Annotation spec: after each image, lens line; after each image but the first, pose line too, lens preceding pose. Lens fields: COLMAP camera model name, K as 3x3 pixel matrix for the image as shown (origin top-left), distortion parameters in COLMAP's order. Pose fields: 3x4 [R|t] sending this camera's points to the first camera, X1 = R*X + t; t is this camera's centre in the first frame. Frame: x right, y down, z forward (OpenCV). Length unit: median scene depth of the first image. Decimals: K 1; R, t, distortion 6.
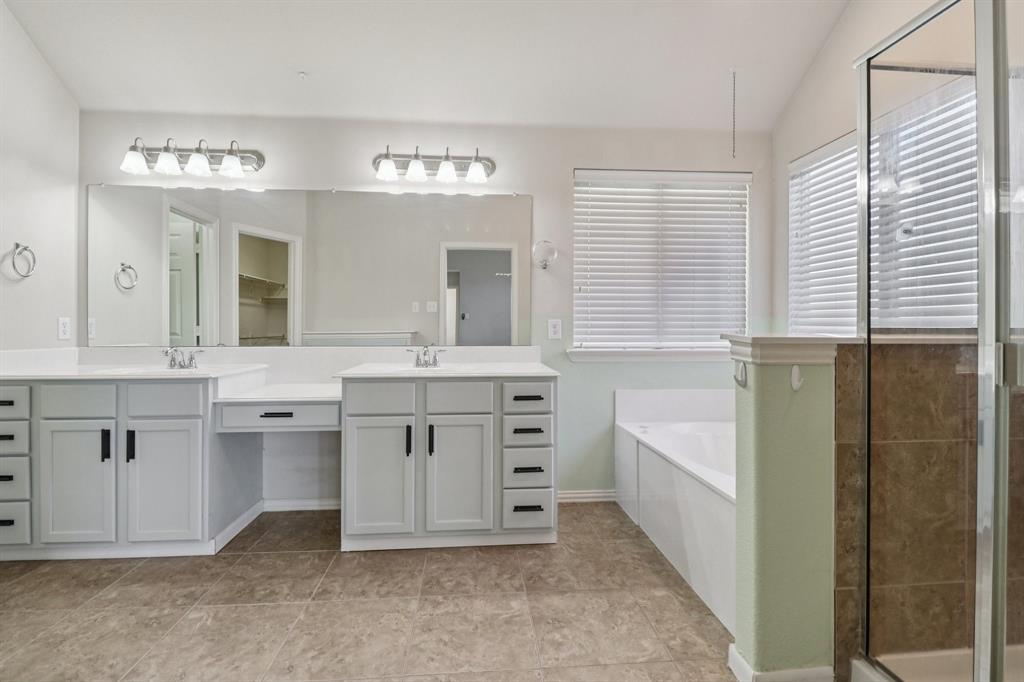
lens RADIAL K [[478.7, 0, 513.9], [0, 478.7, 327.5], [0, 0, 1]] dist [0.002184, 0.000198]
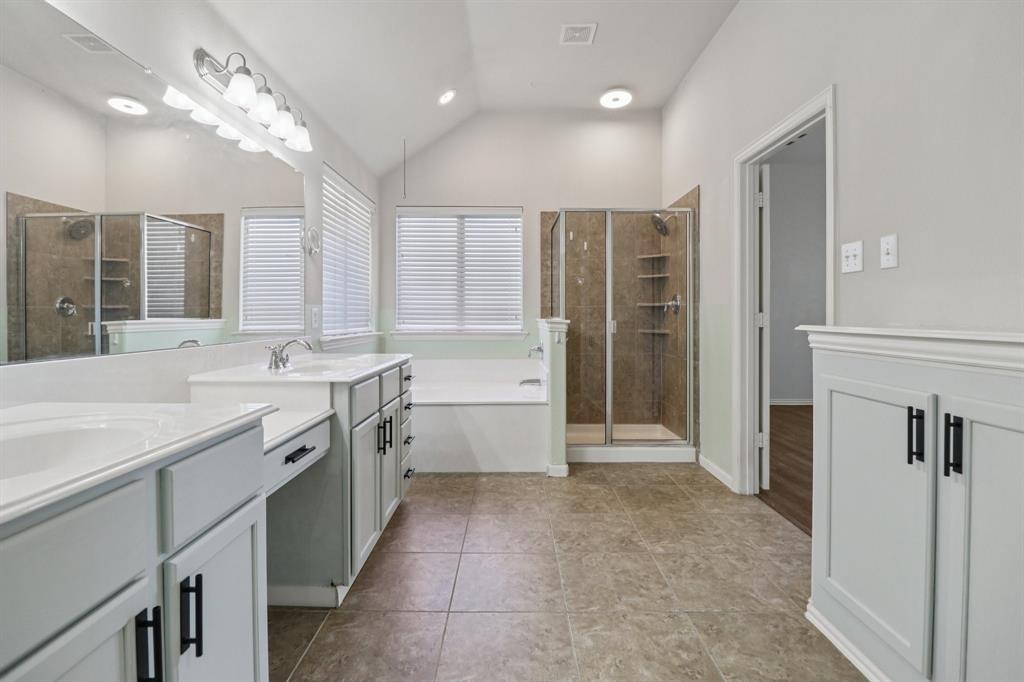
lens RADIAL K [[471.0, 0, 511.8], [0, 471.0, 319.7], [0, 0, 1]] dist [0.000618, -0.009497]
pose [[0.082065, -0.007484, 0.996599, -1.122904], [0.003357, 0.999968, 0.007232, 0.000075], [-0.996621, 0.002752, 0.082087, 0.679529]]
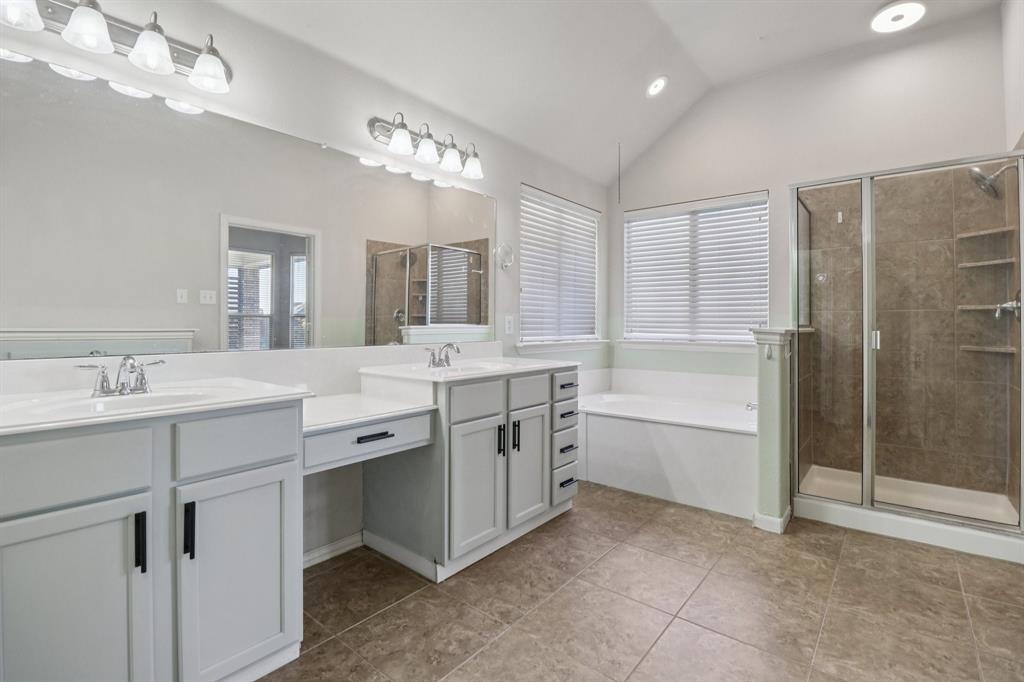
lens RADIAL K [[476.1, 0, 518.5], [0, 476.1, 320.7], [0, 0, 1]] dist [-0.000842, -0.010411]
pose [[0.685638, 0.006697, 0.727912, -0.914074], [-0.002061, 0.999972, -0.007259, 0.000747], [-0.727939, 0.003477, 0.685633, 0.315631]]
